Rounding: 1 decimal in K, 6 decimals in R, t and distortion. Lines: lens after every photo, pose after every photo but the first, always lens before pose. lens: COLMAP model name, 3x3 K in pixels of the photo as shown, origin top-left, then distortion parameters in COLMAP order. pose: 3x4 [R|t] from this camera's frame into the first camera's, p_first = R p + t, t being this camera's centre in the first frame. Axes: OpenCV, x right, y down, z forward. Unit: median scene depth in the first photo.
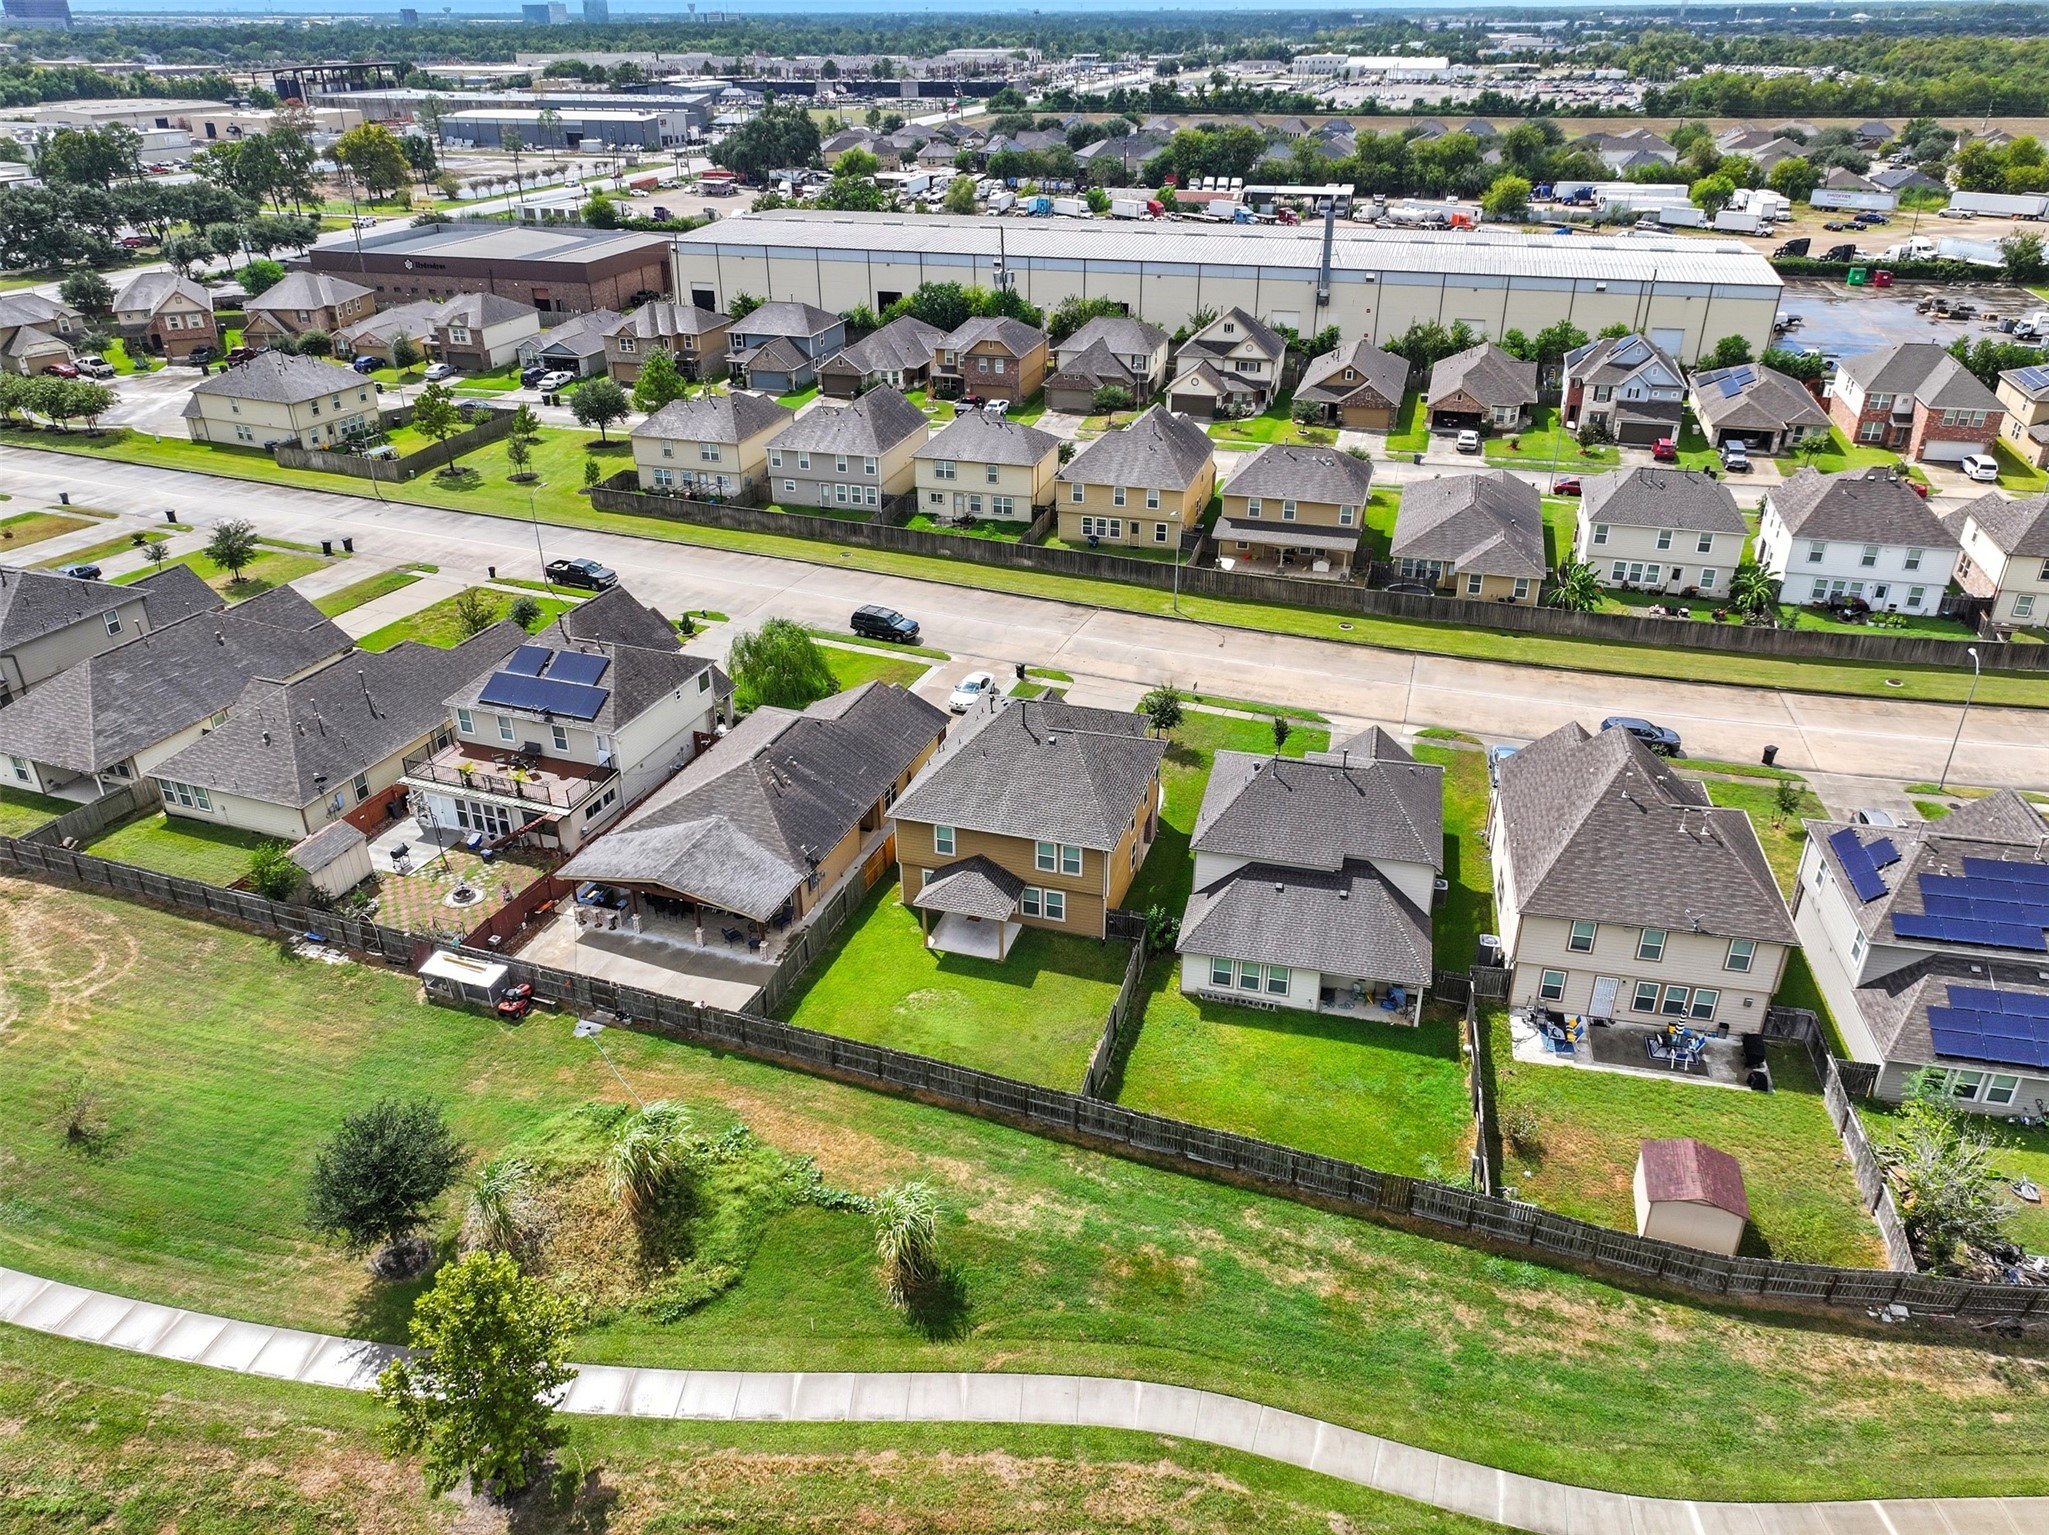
lens RADIAL K [[1431.1, 0, 1024.5], [0, 1431.1, 767.5], [0, 0, 1]] dist [0.000262, 0.011885]
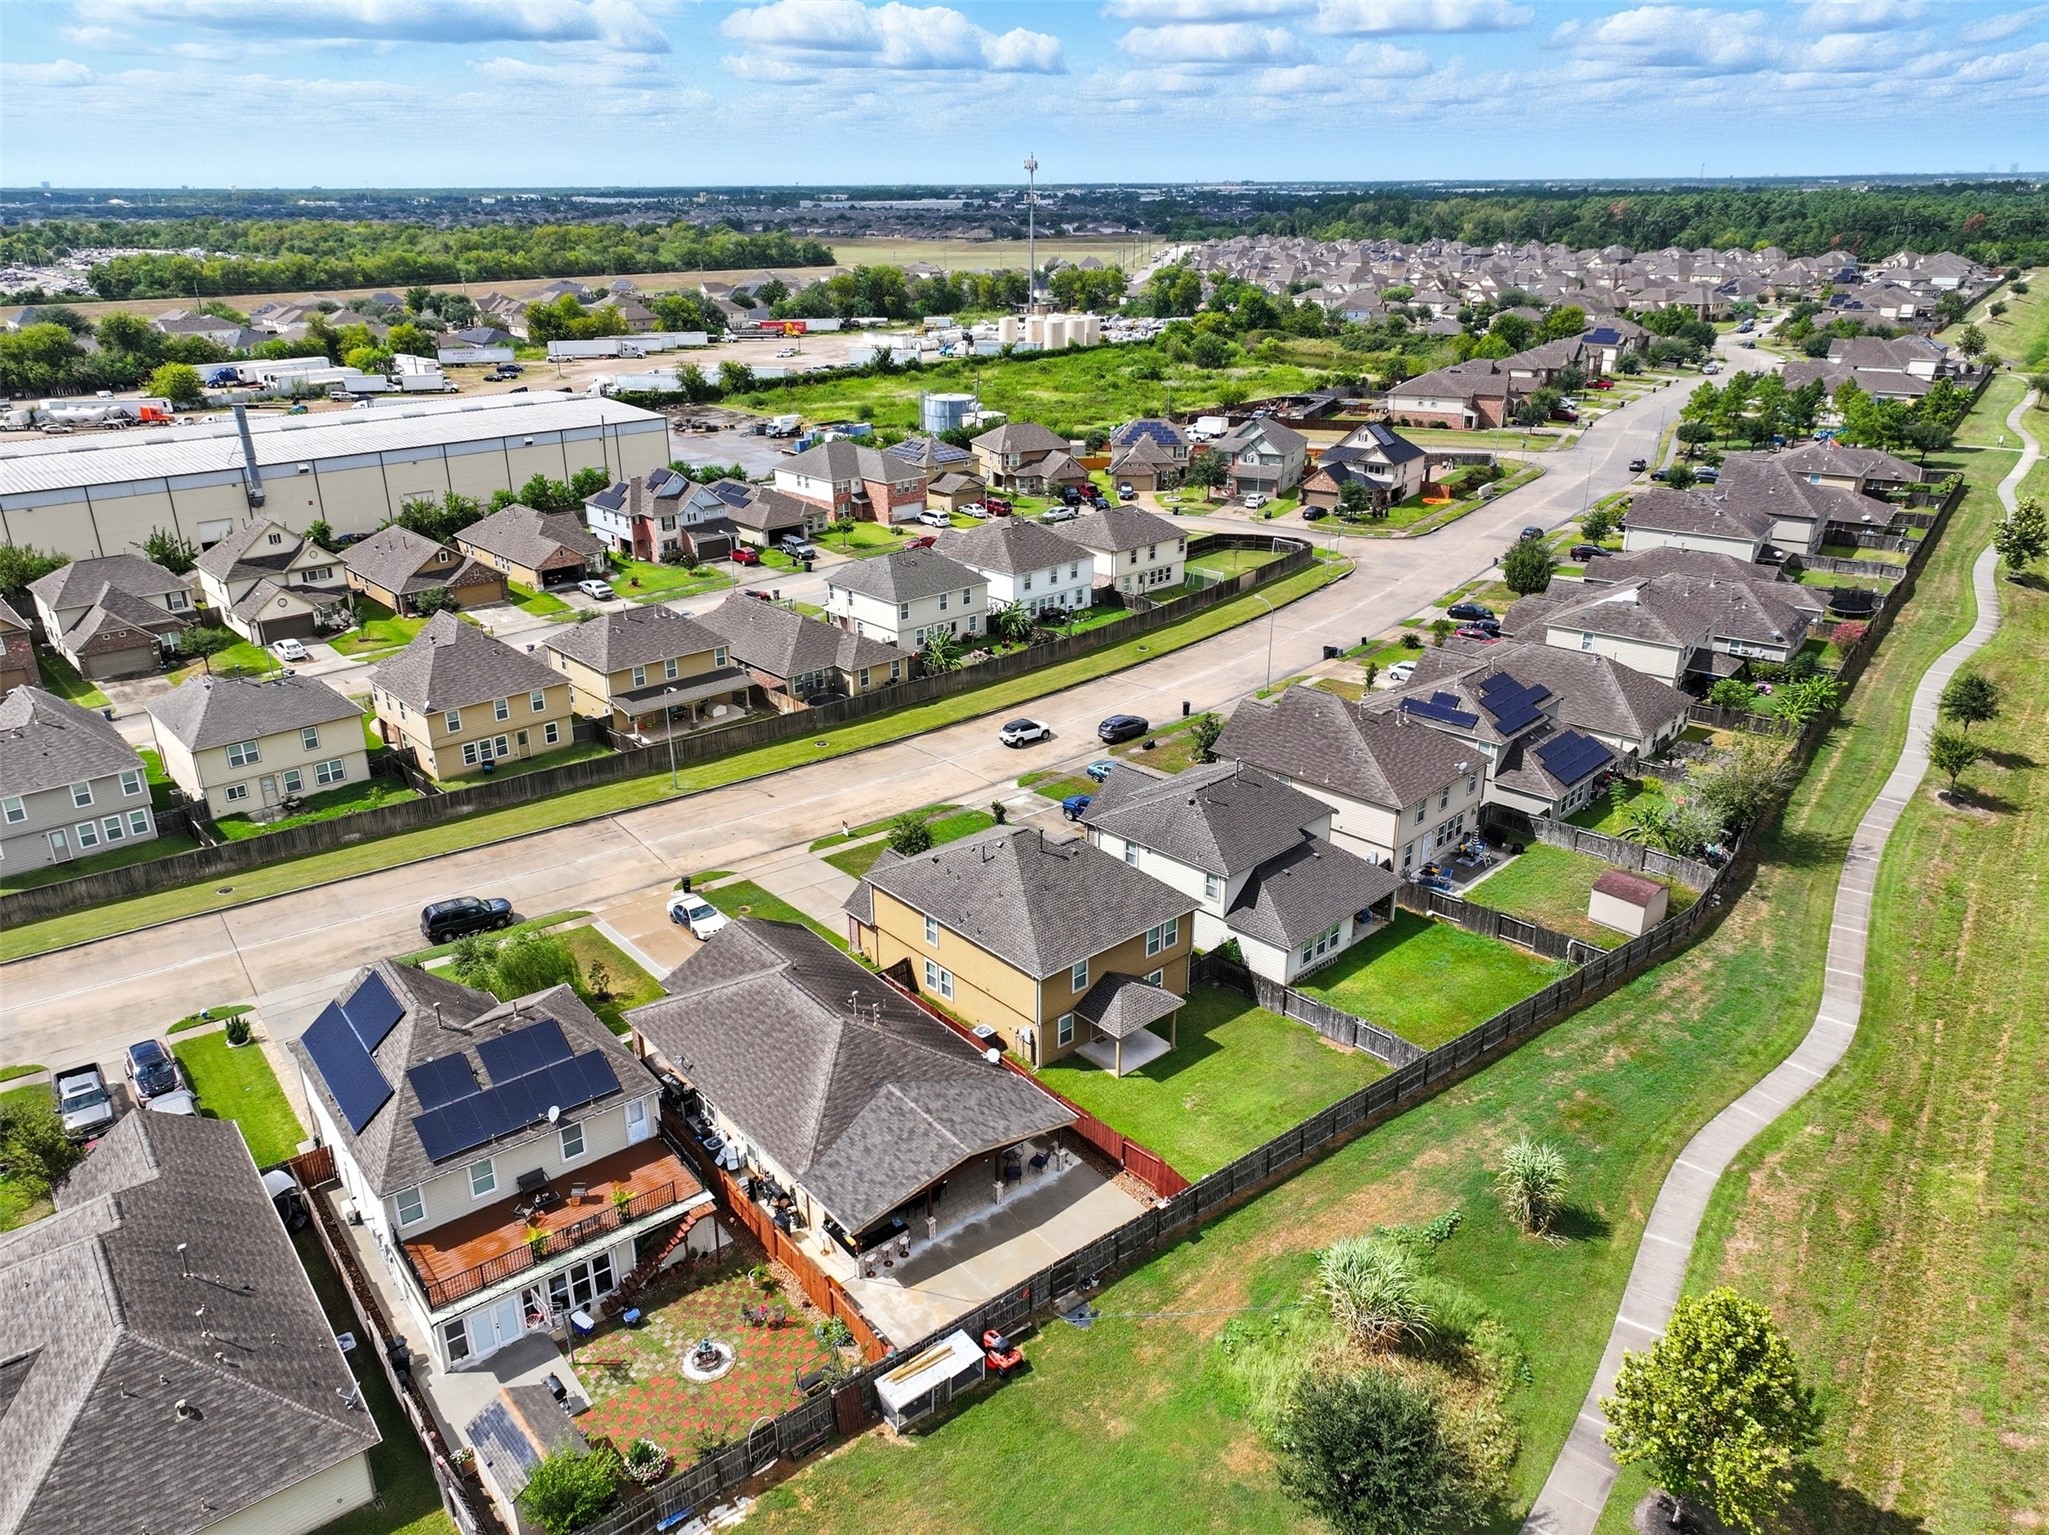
lens RADIAL K [[1431.1, 0, 1024.5], [0, 1431.1, 767.5], [0, 0, 1]] dist [0.000262, 0.011885]
pose [[0.521167, -0.320524, 0.790980, -0.548084], [0.402884, 0.909429, 0.103068, -0.133650], [-0.752376, 0.264958, 0.603098, 0.258353]]
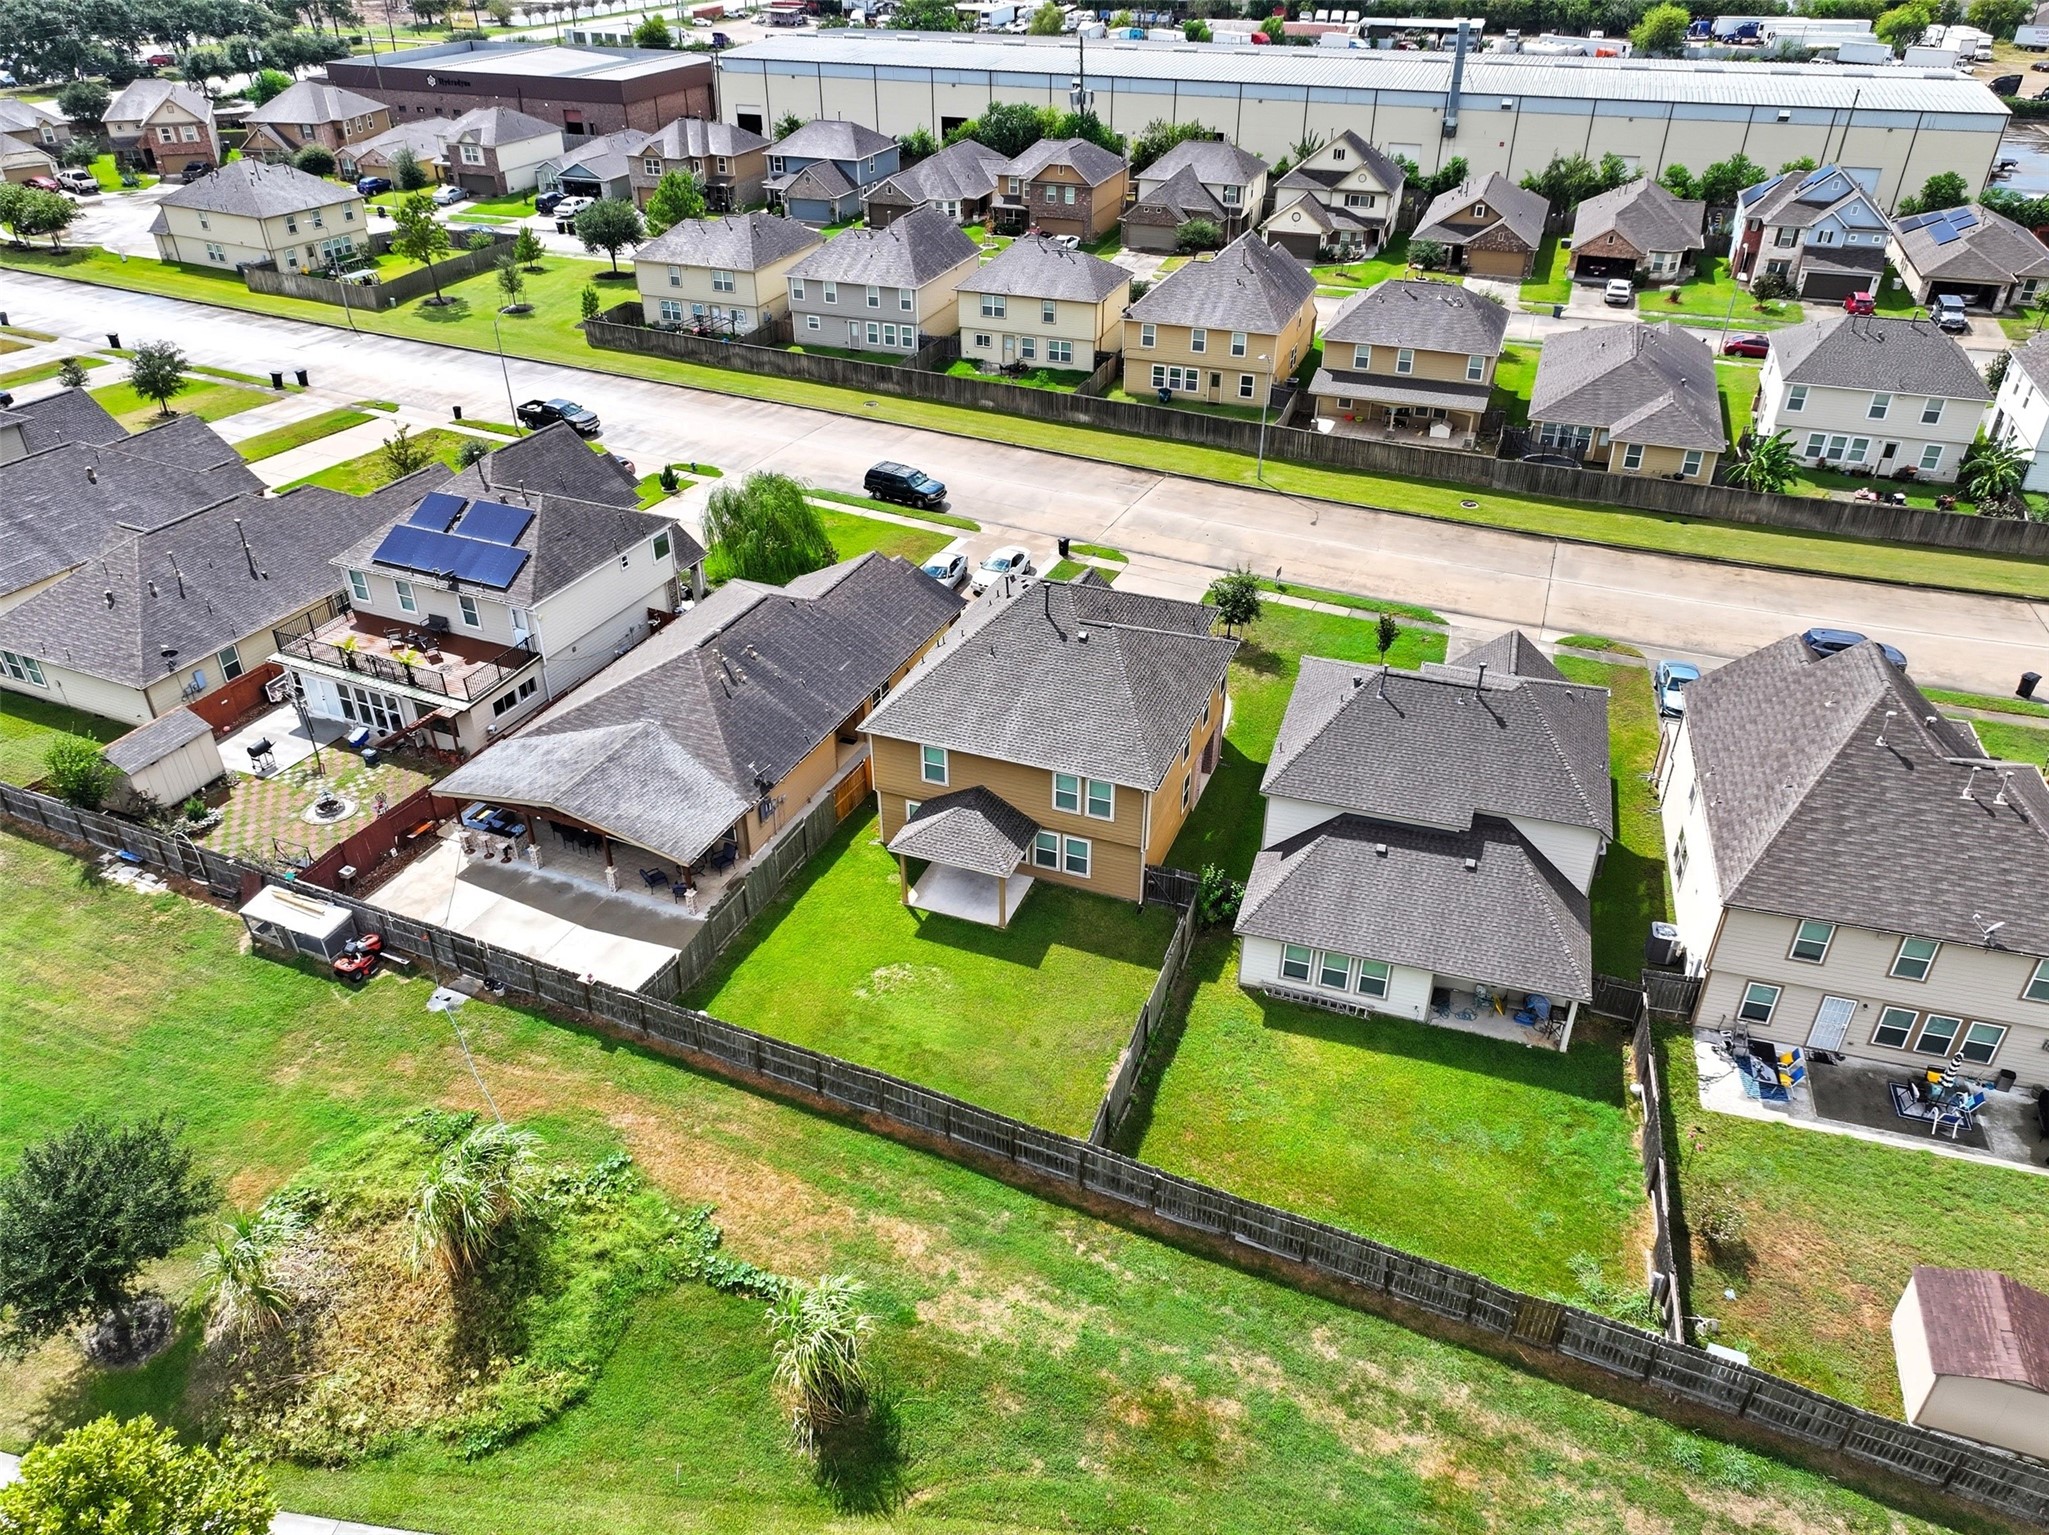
lens RADIAL K [[1431.1, 0, 1024.5], [0, 1431.1, 767.5], [0, 0, 1]] dist [0.000262, 0.011885]
pose [[0.997935, 0.038793, -0.051197, 0.020208], [-0.034572, 0.996123, 0.080897, -0.006881], [0.054136, -0.078960, 0.995407, 0.167701]]
